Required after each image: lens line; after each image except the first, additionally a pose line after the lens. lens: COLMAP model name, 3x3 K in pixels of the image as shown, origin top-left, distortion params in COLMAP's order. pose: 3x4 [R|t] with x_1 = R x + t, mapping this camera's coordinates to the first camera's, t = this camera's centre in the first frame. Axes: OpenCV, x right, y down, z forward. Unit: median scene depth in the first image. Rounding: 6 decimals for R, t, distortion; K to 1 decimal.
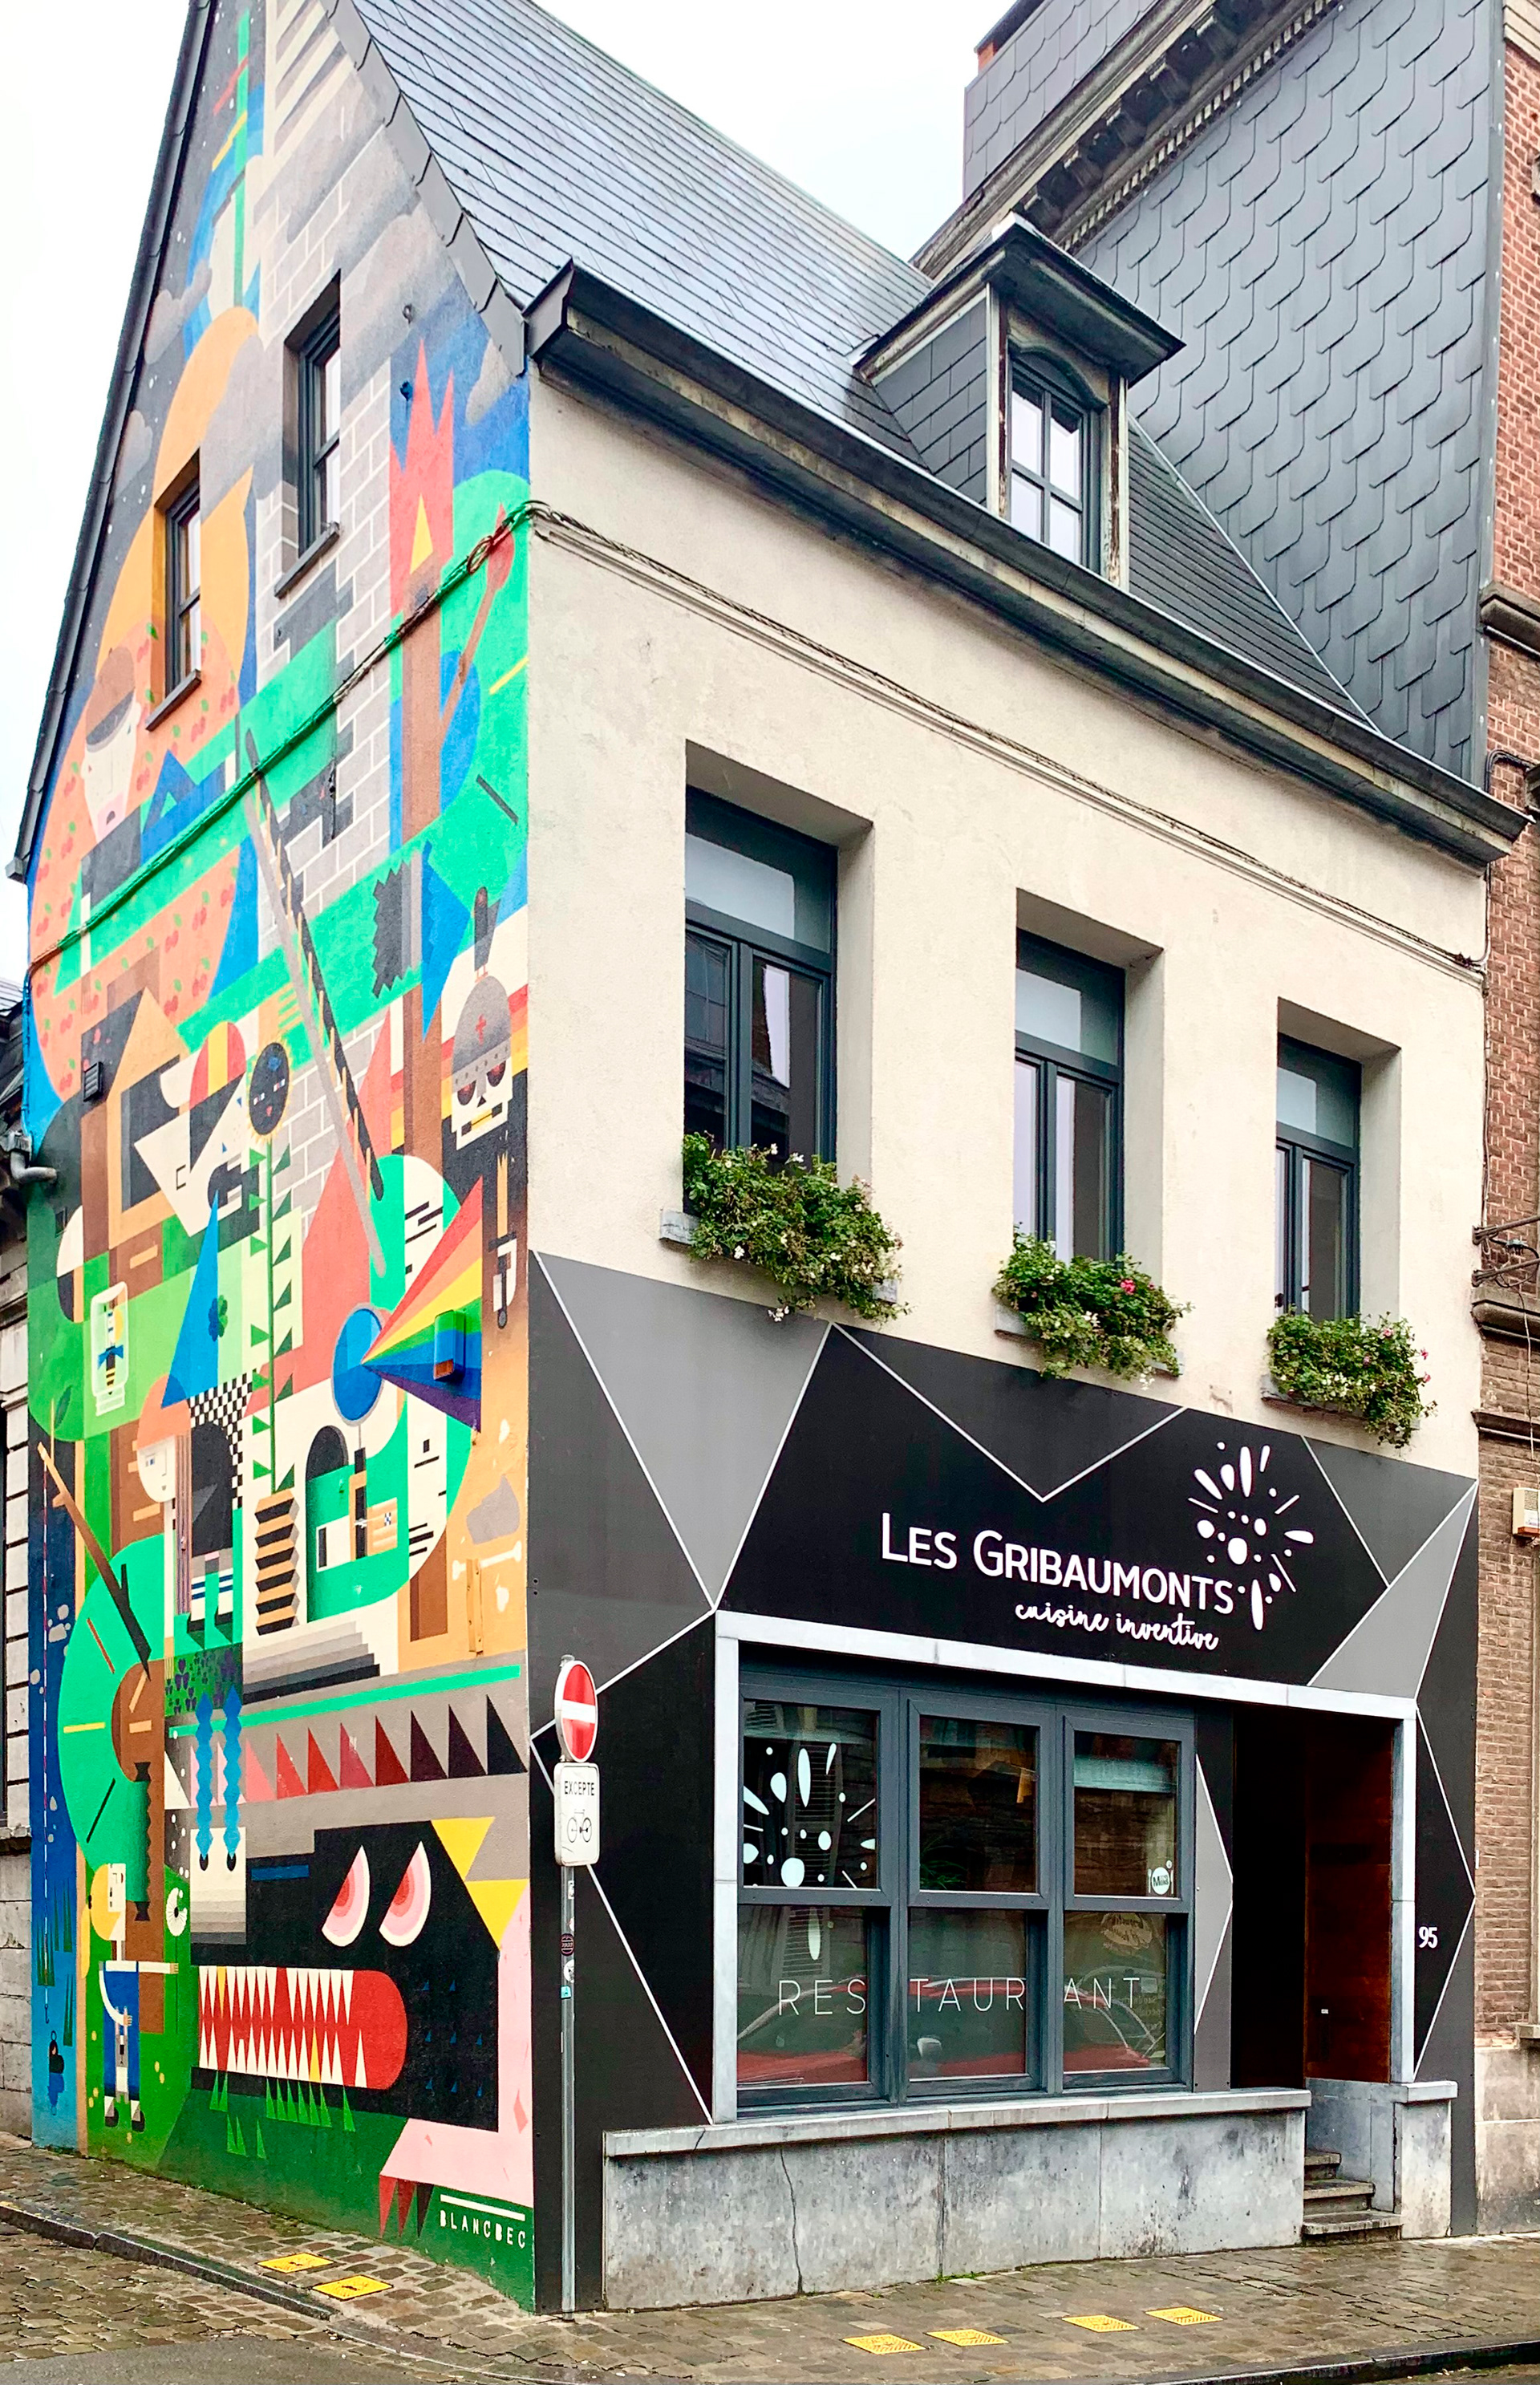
lens RADIAL K [[2334.9, 0, 762.2], [0, 2334.9, 1318.4], [0, 0, 1]] dist [0.039177, -0.058587]
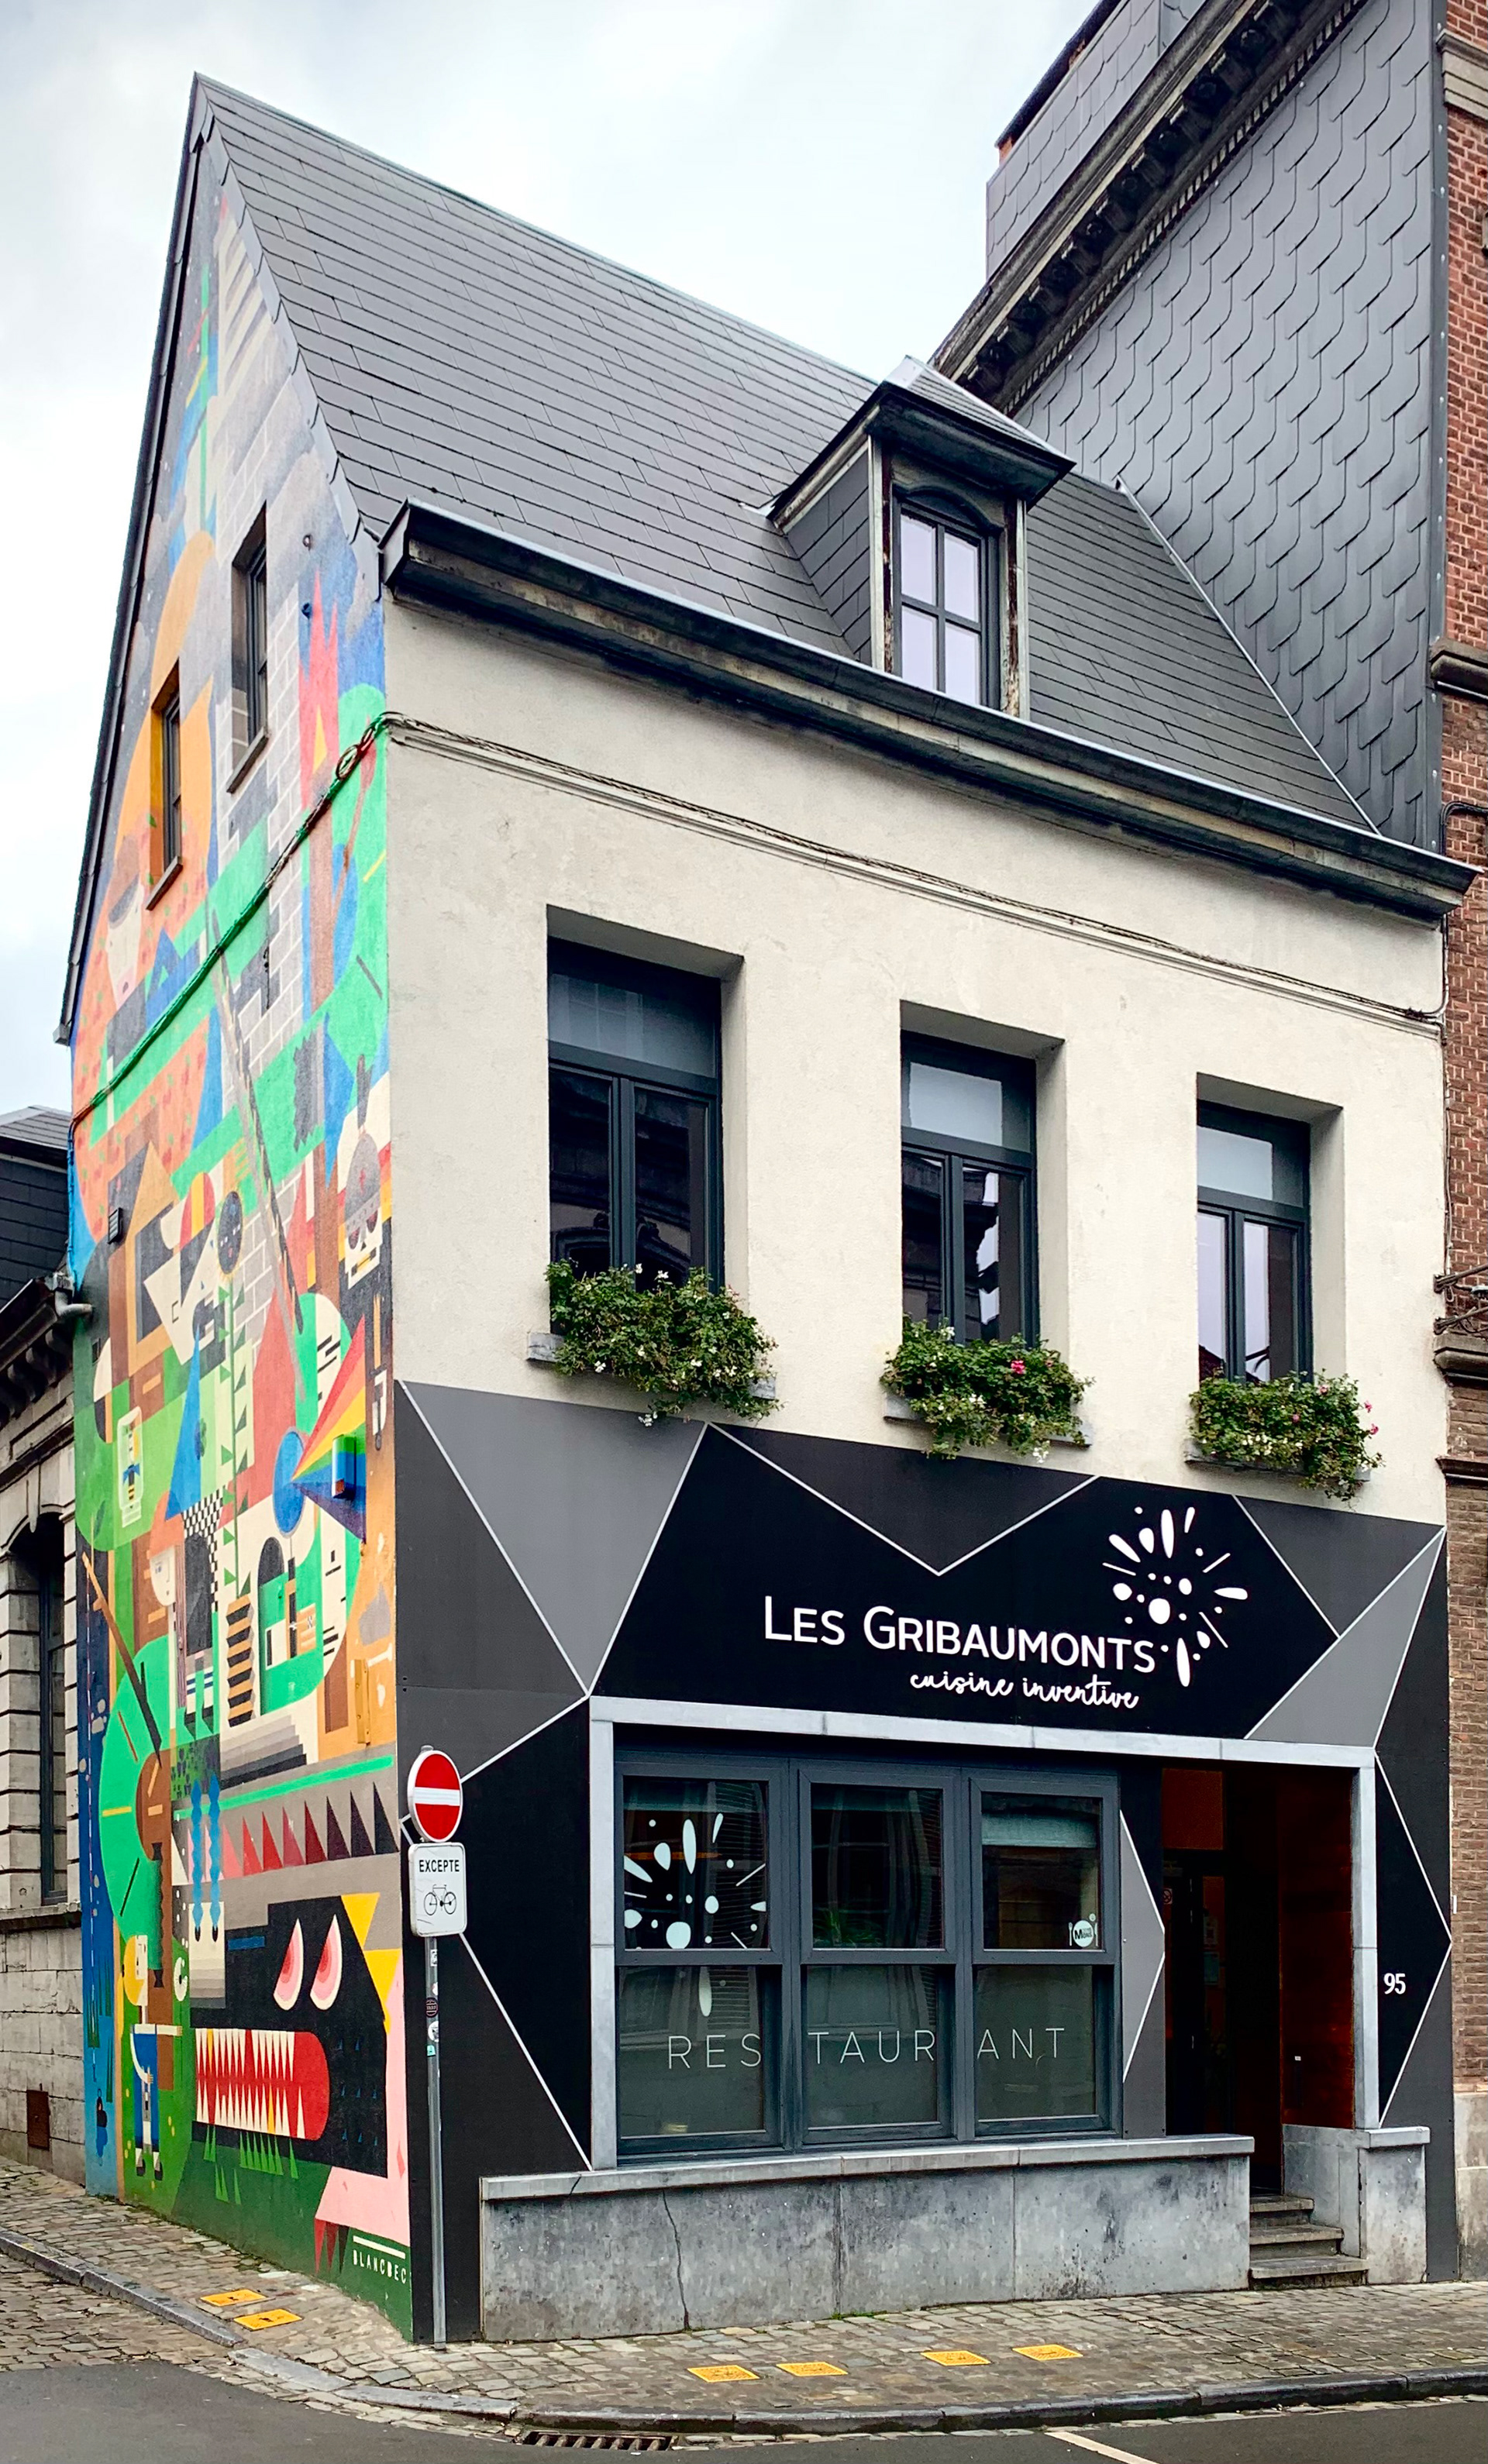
lens RADIAL K [[2431.5, 0, 794.7], [0, 2431.5, 1234.2], [0, 0, 1]] dist [0.077626, -0.179472]
pose [[0.986811, -0.060627, -0.150094, 0.220401], [0.054968, 0.997623, -0.041567, -0.032612], [0.152257, 0.032768, 0.987798, -0.106541]]
